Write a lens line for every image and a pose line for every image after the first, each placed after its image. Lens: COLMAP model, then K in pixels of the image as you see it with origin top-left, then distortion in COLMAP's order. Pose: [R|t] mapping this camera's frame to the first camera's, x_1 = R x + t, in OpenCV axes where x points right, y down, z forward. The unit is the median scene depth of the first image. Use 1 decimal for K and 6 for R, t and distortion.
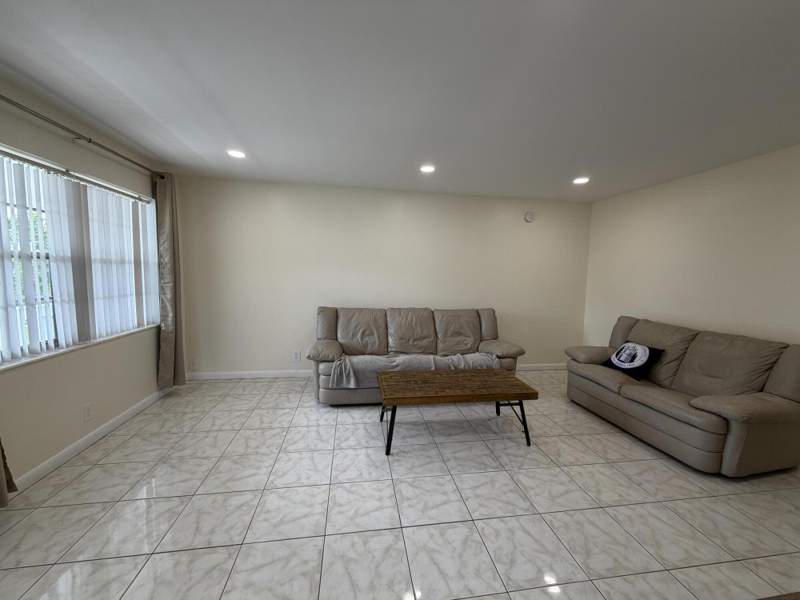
lens RADIAL K [[319.5, 0, 403.1], [0, 319.5, 298.5], [0, 0, 1]] dist [0.000299, -0.000001]
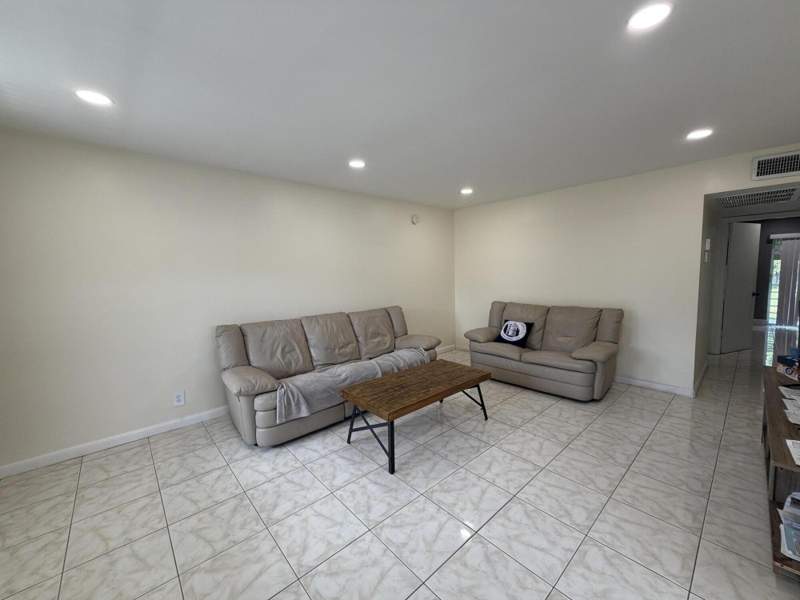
lens RADIAL K [[319.5, 0, 403.1], [0, 319.5, 298.5], [0, 0, 1]] dist [0.000299, -0.000001]
pose [[0.834962, -0.086732, 0.543429, -0.363751], [0.085253, 0.995967, 0.027969, -0.027235], [-0.543663, 0.022976, 0.838989, 0.151299]]
